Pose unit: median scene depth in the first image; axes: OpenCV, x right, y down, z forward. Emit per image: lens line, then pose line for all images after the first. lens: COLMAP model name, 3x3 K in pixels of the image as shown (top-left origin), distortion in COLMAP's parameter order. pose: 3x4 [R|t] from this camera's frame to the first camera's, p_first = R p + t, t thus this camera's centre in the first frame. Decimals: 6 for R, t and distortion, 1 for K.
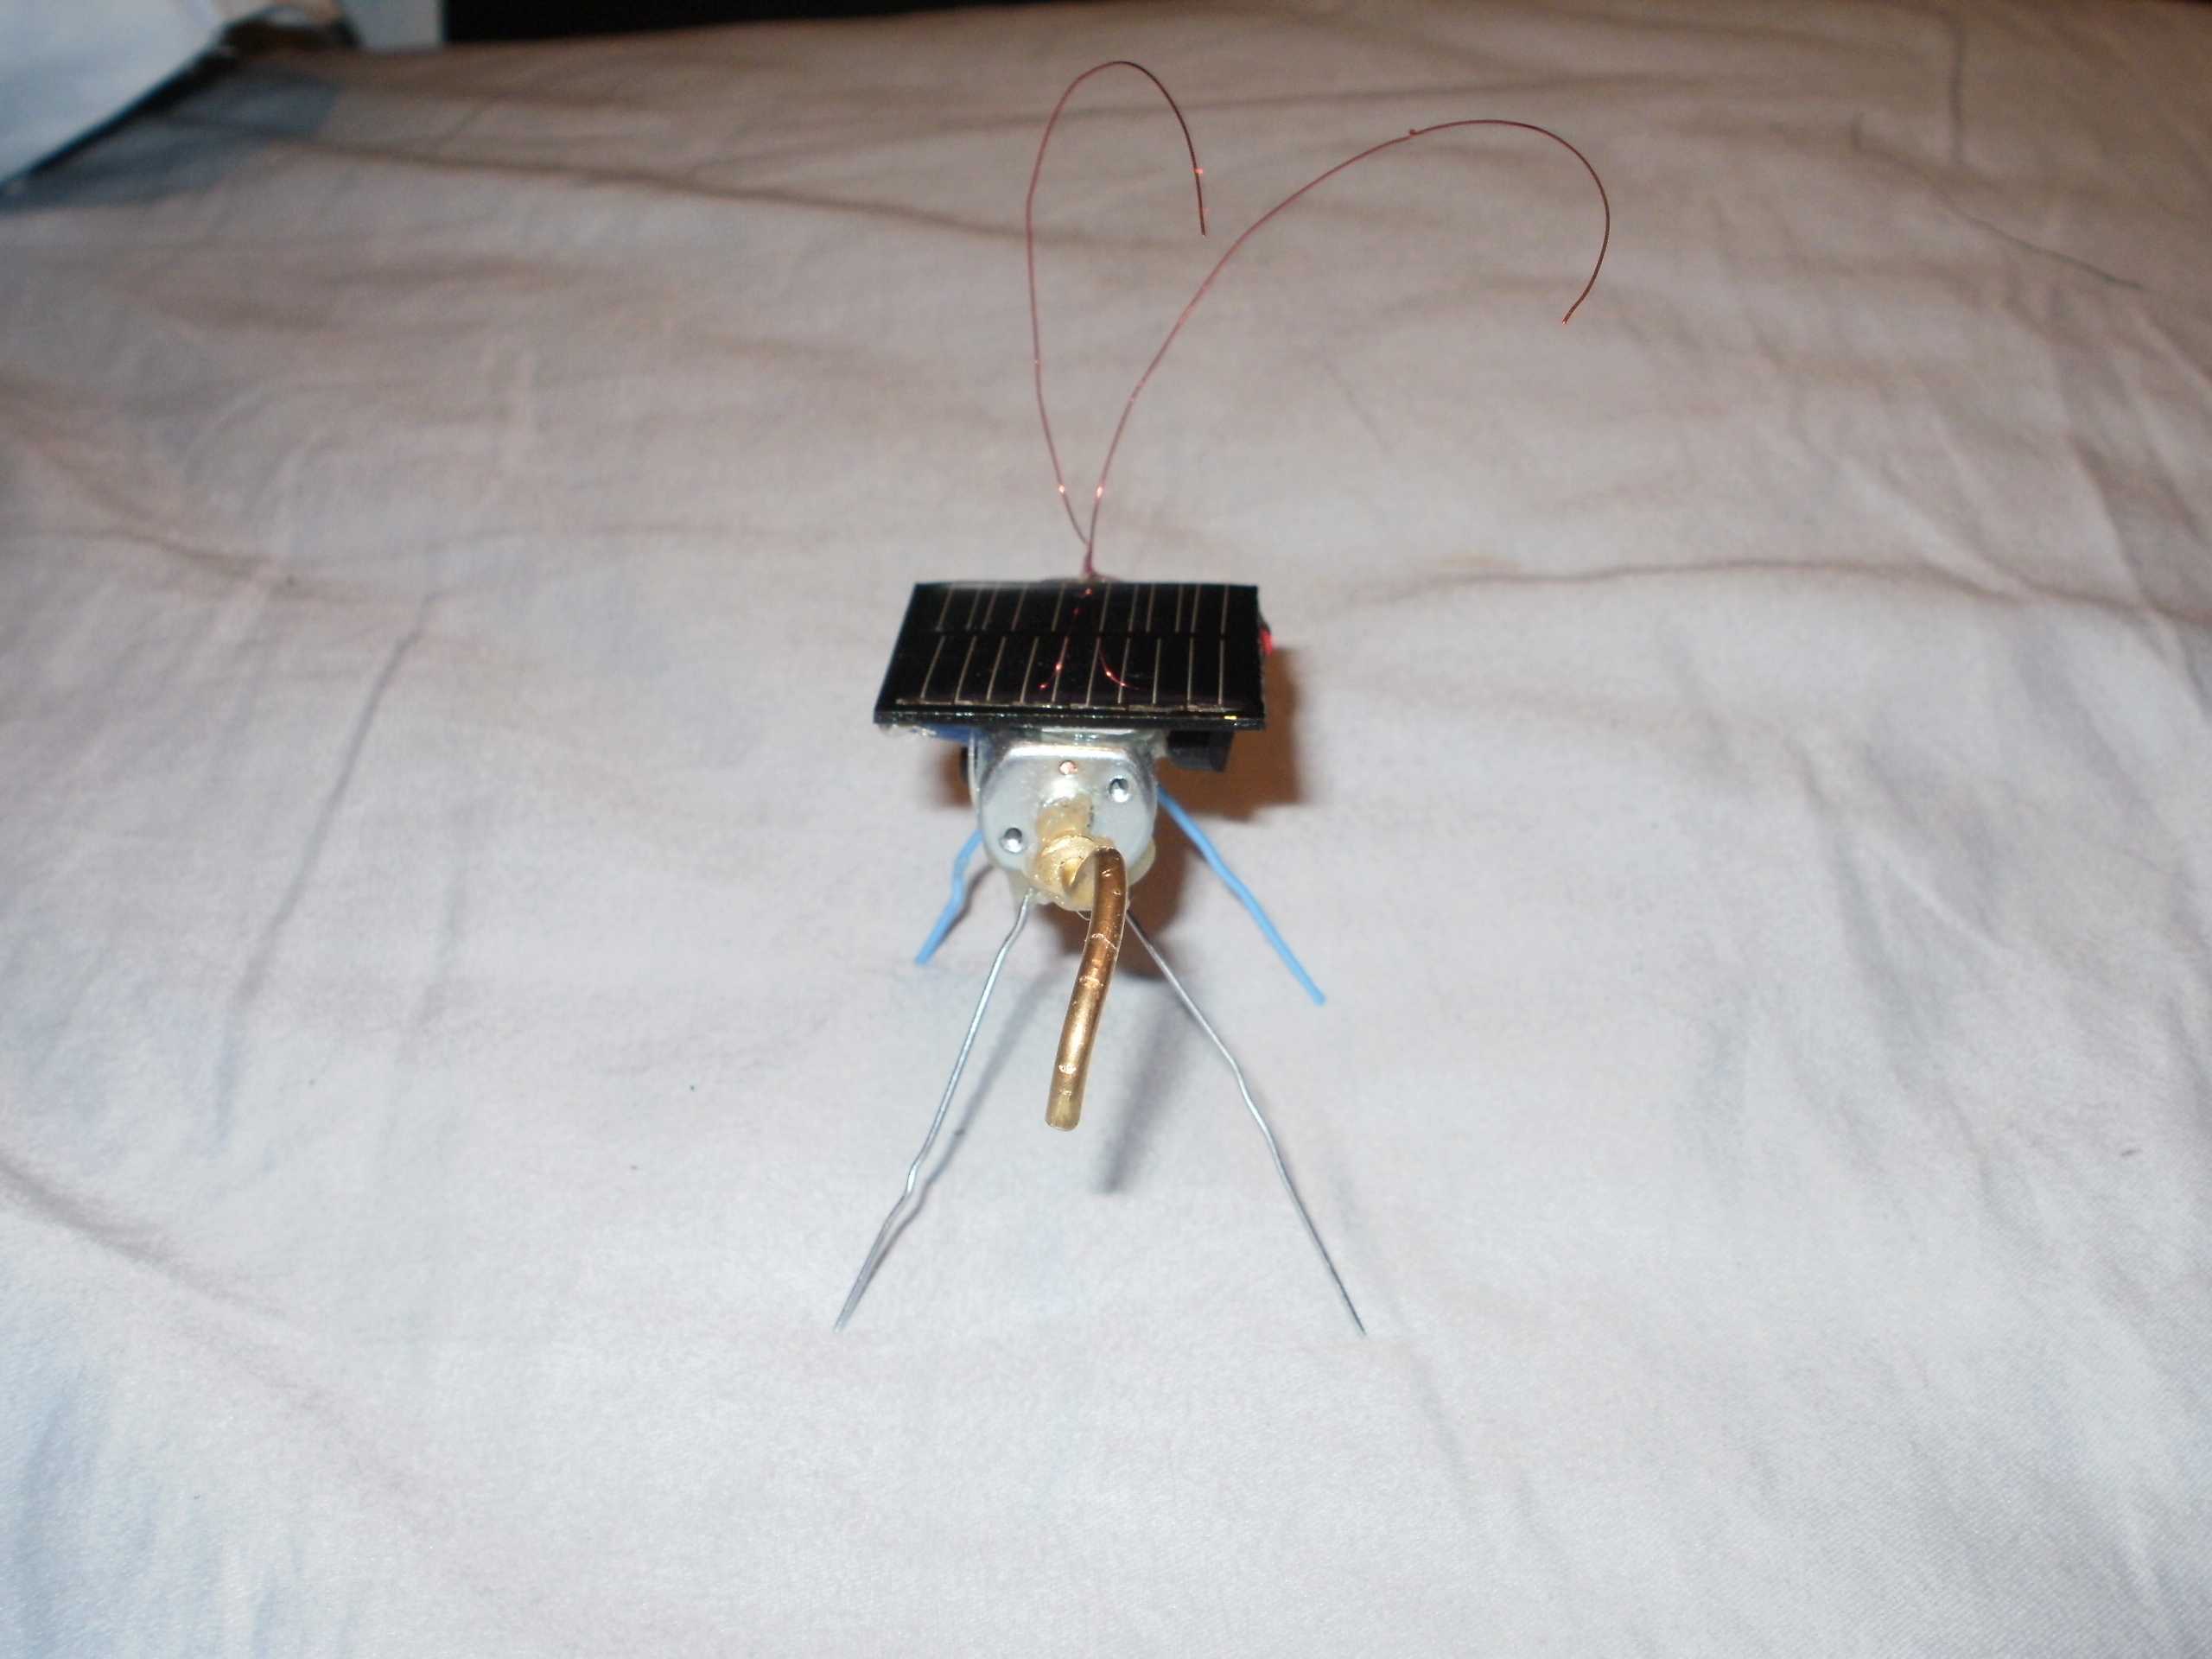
lens RADIAL K [[2844.4, 0, 1117.7], [0, 2844.4, 827.8], [0, 0, 1]] dist [-0.231810, 0.000000]
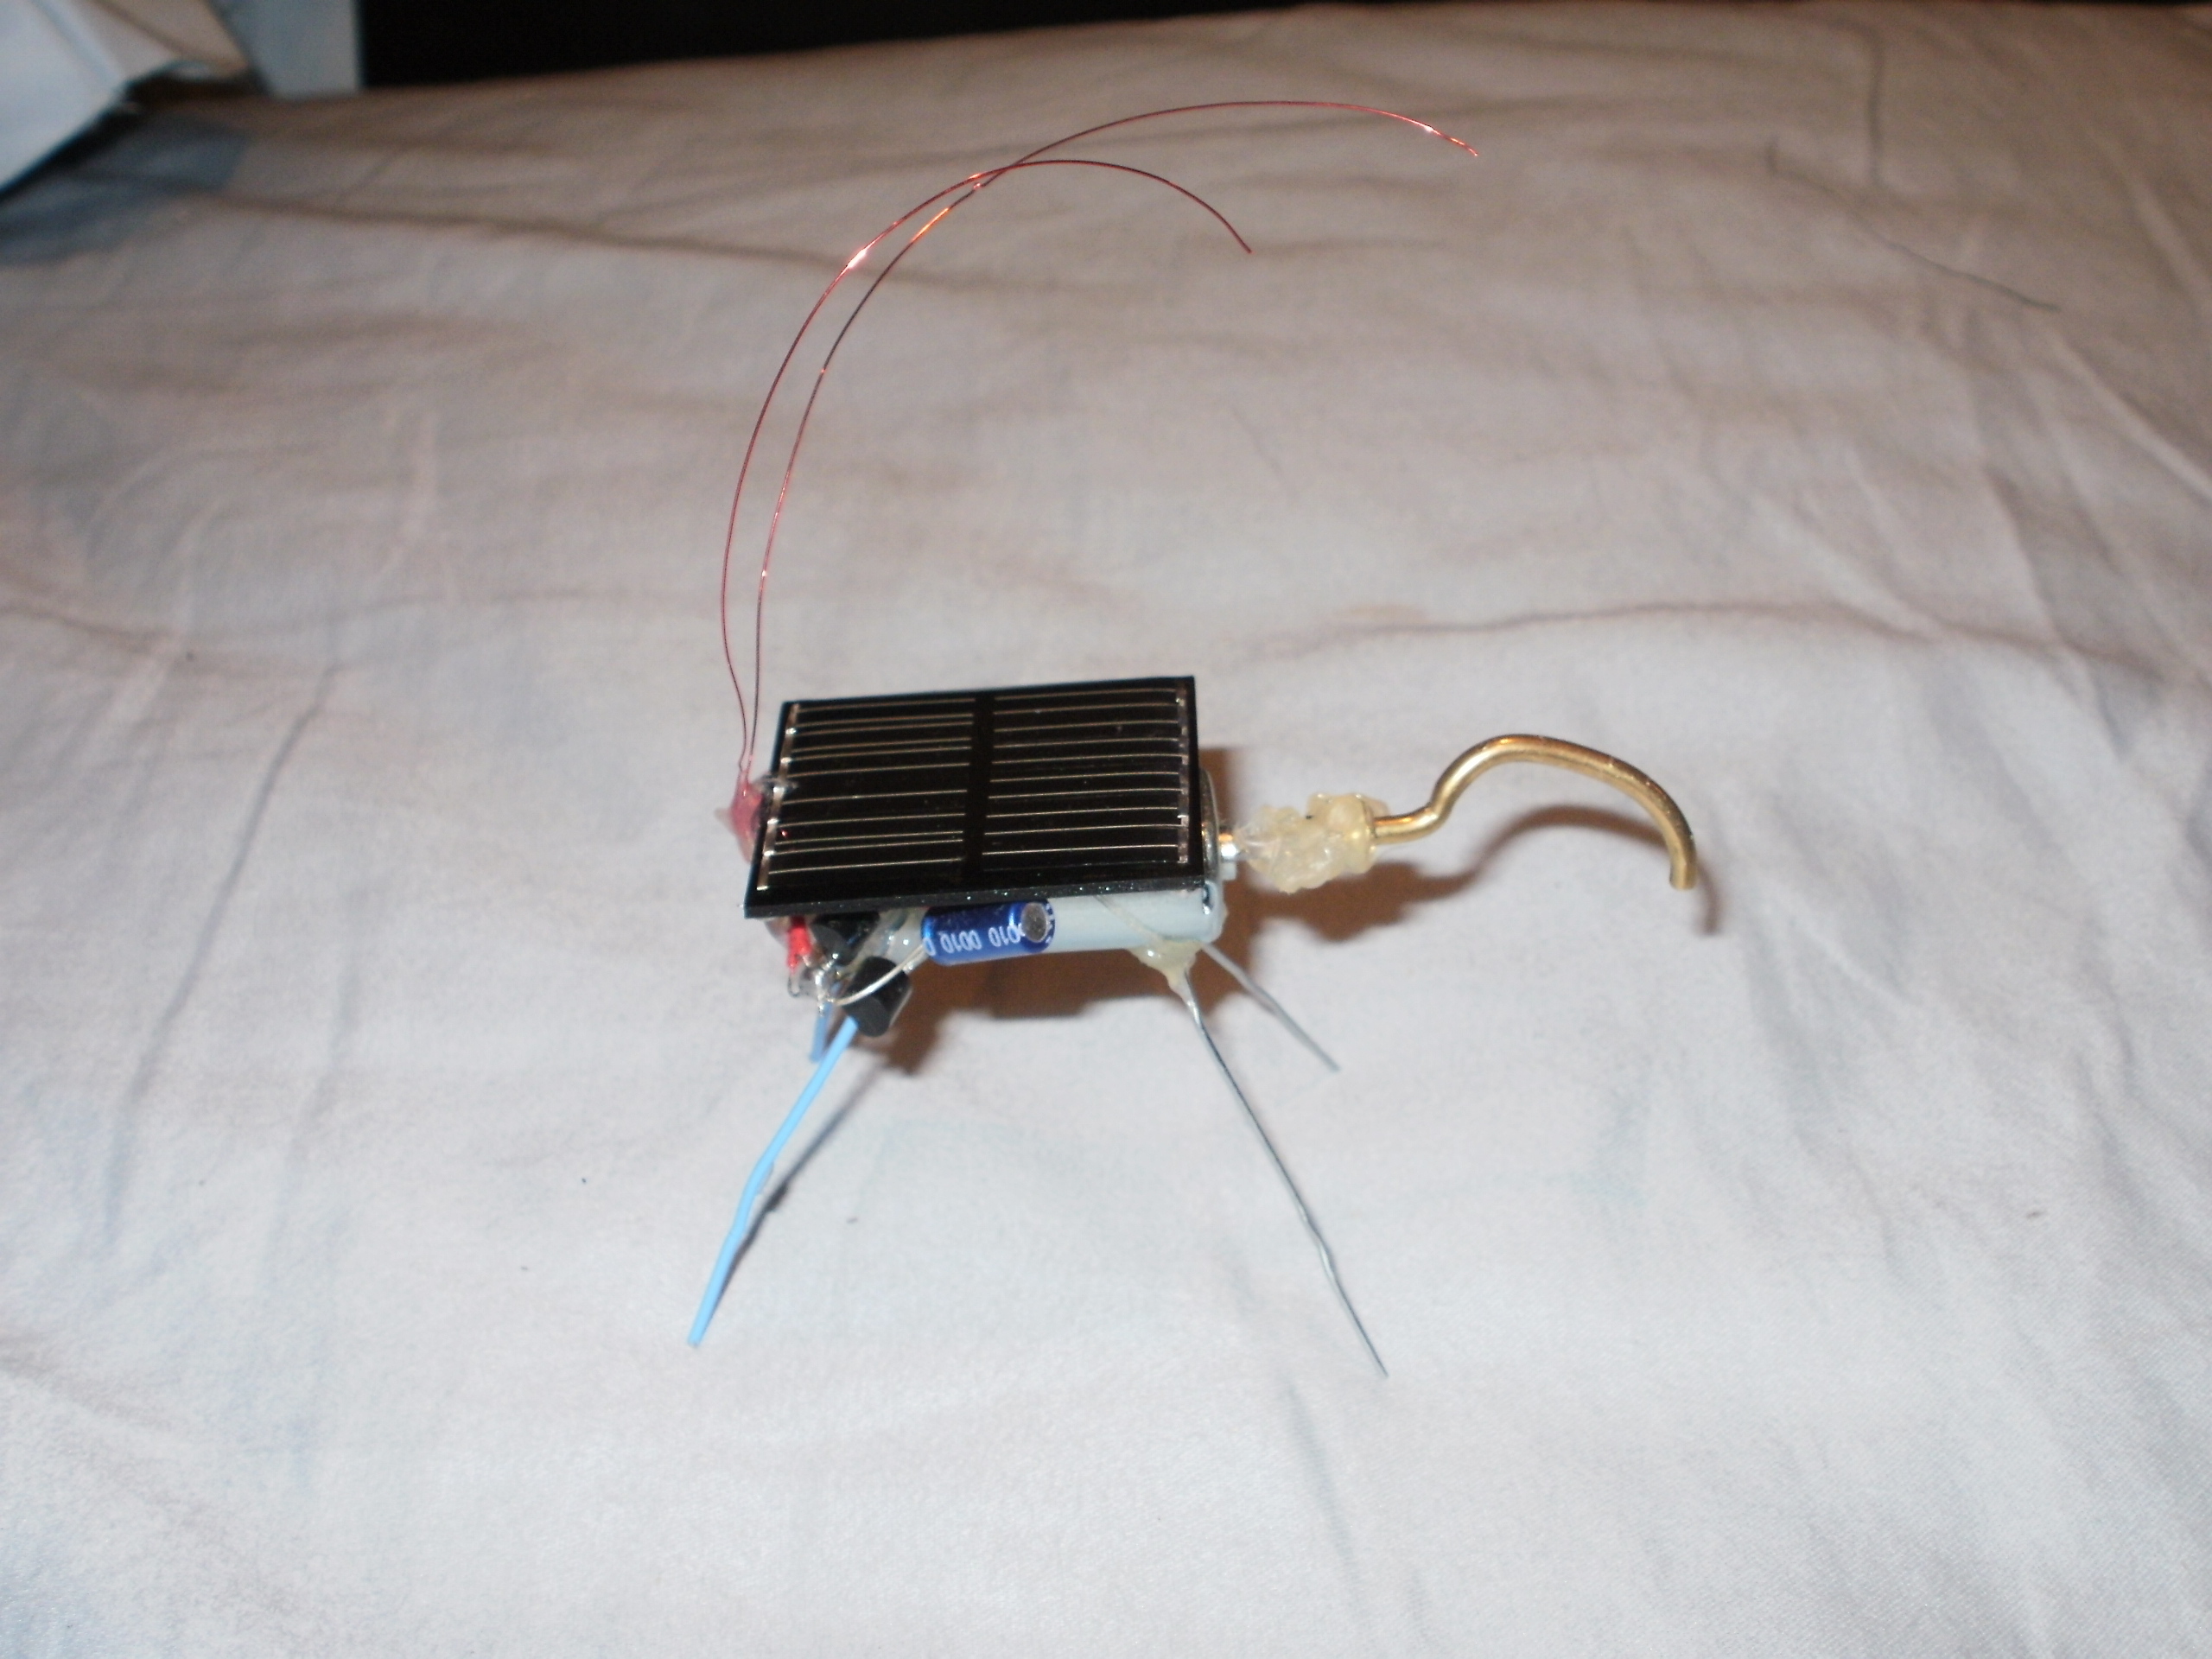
lens RADIAL K [[2844.4, 0, 1118.0], [0, 2844.4, 818.7], [0, 0, 1]] dist [-0.231810, 0.000000]
pose [[0.999705, -0.021191, 0.011850, 0.024141], [0.021232, 0.999769, -0.003332, -0.023298], [-0.011777, 0.003583, 0.999924, 0.008912]]
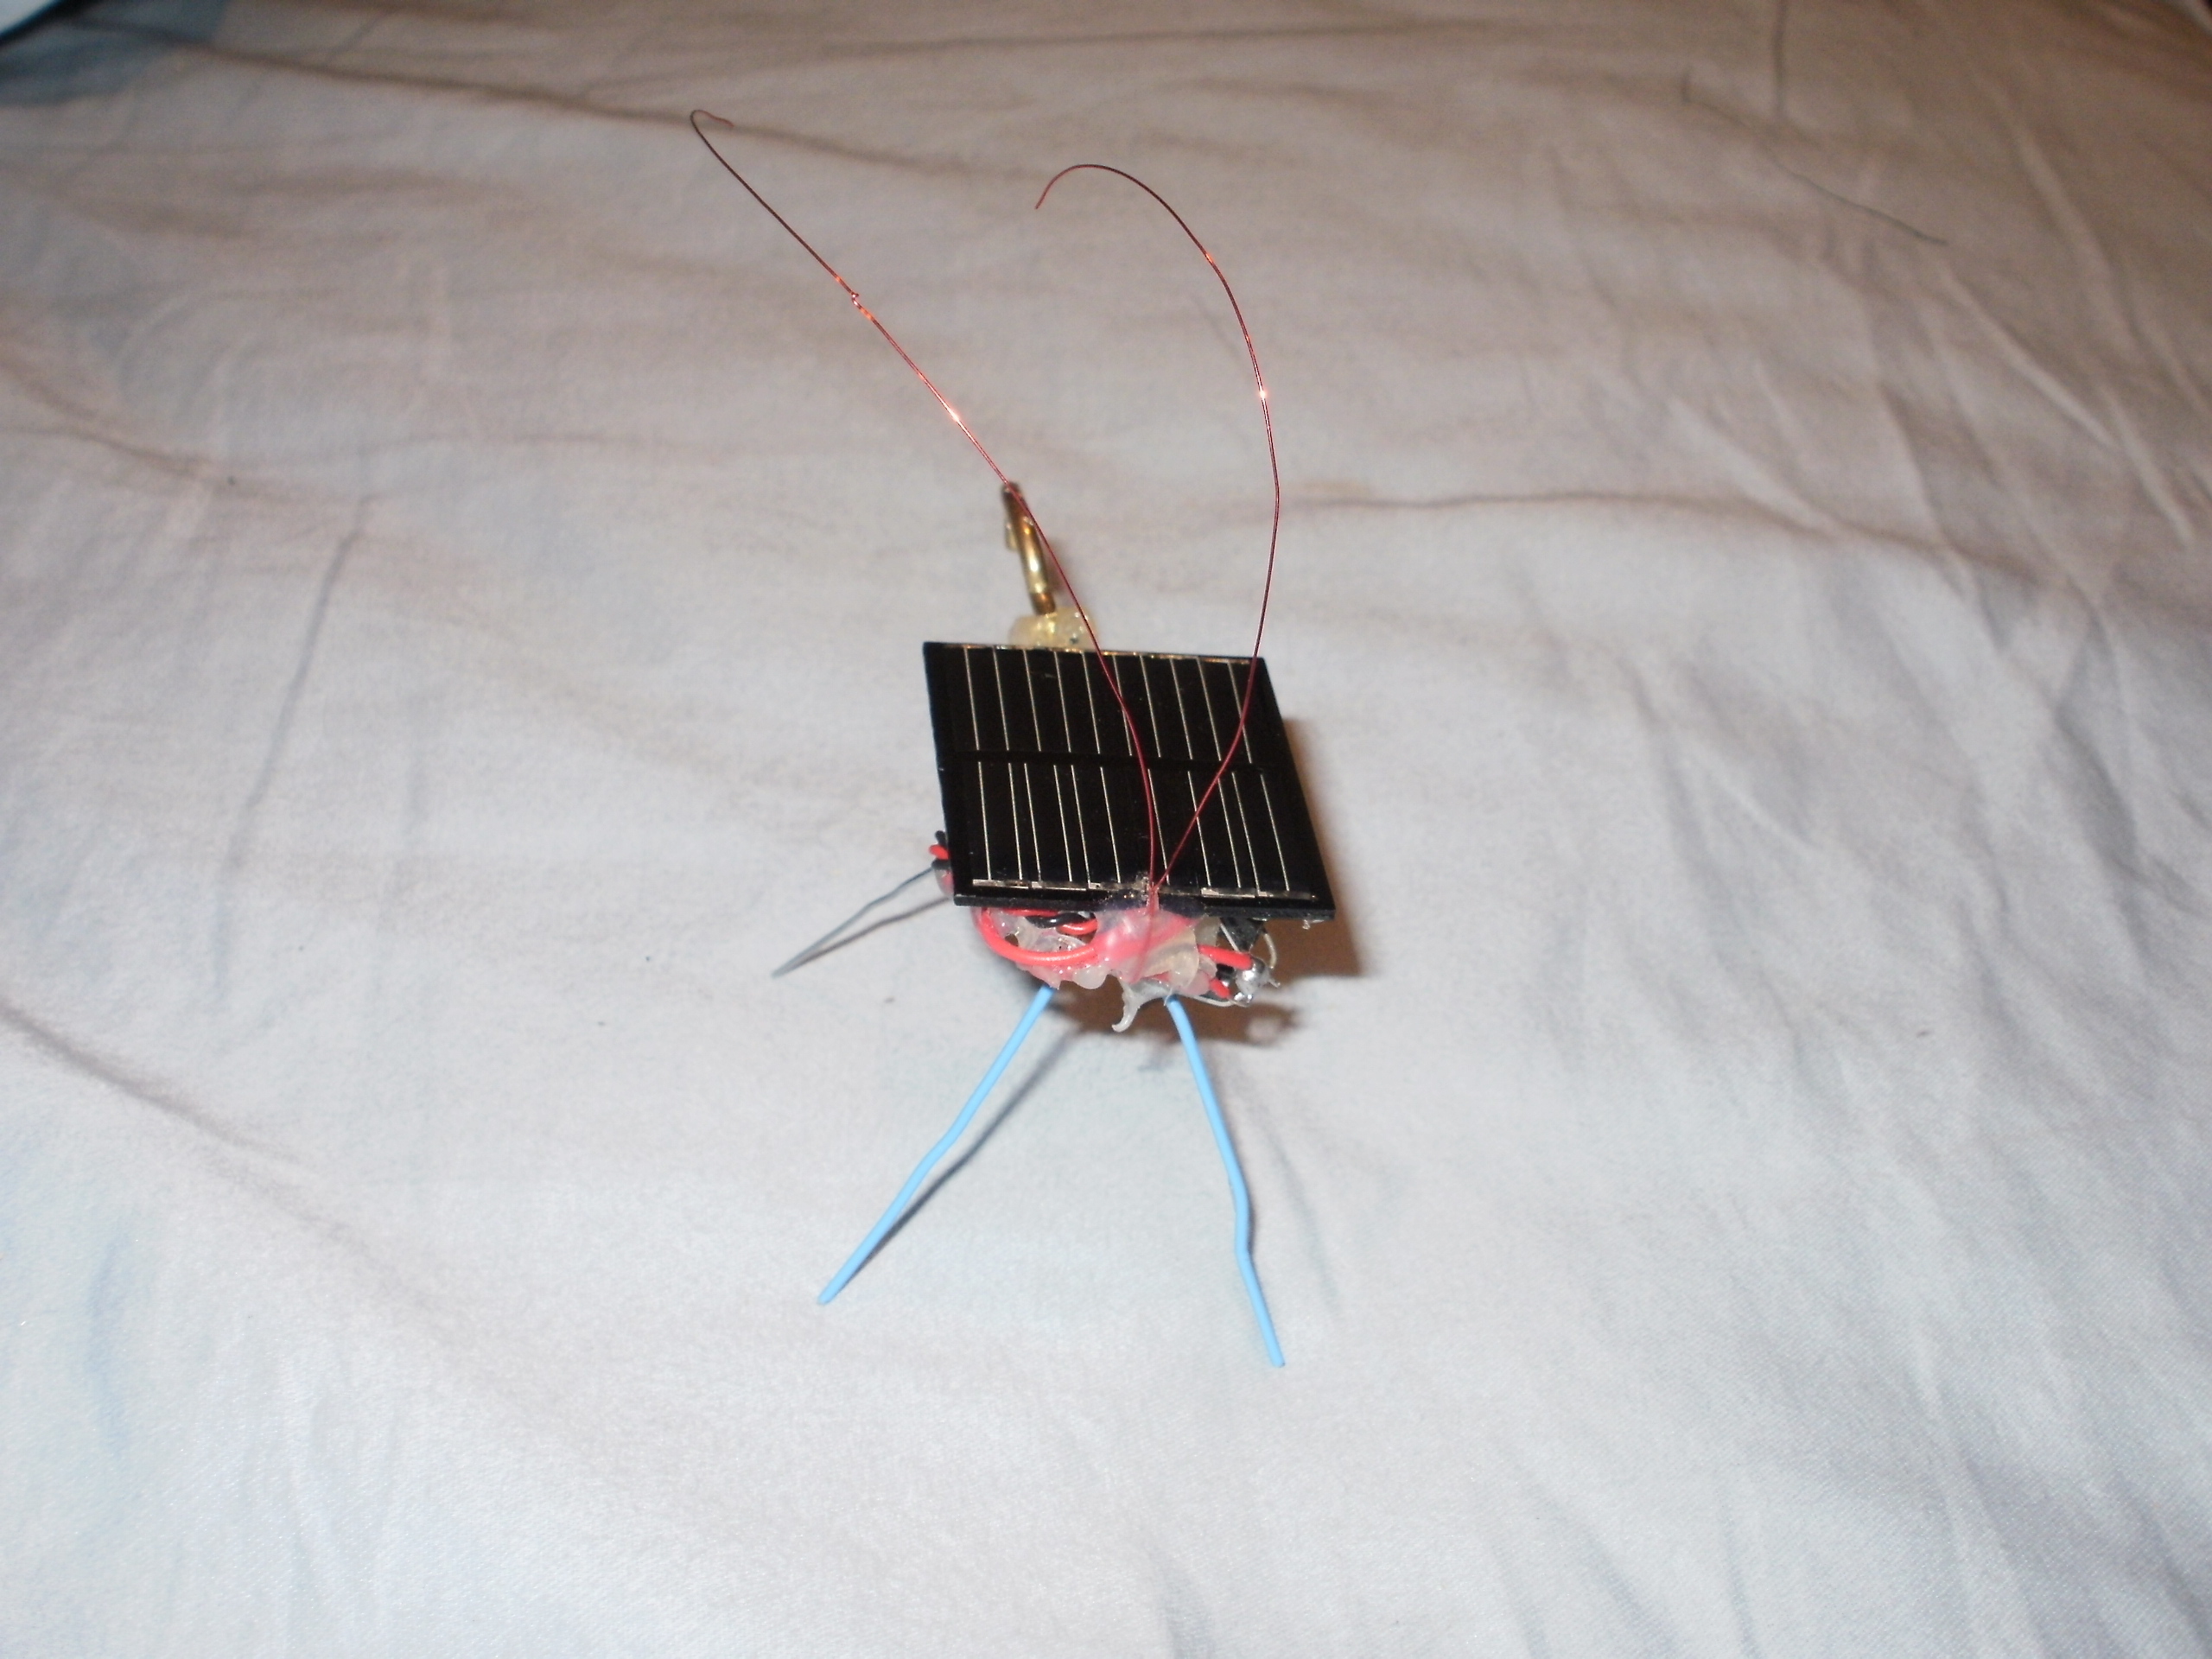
lens RADIAL K [[2844.4, 0, 1116.3], [0, 2844.4, 834.3], [0, 0, 1]] dist [-0.231810, 0.000000]
pose [[0.996983, 0.016551, 0.075830, -0.043908], [-0.019749, 0.998938, 0.041623, -0.004883], [-0.075061, -0.042995, 0.996252, -0.099235]]
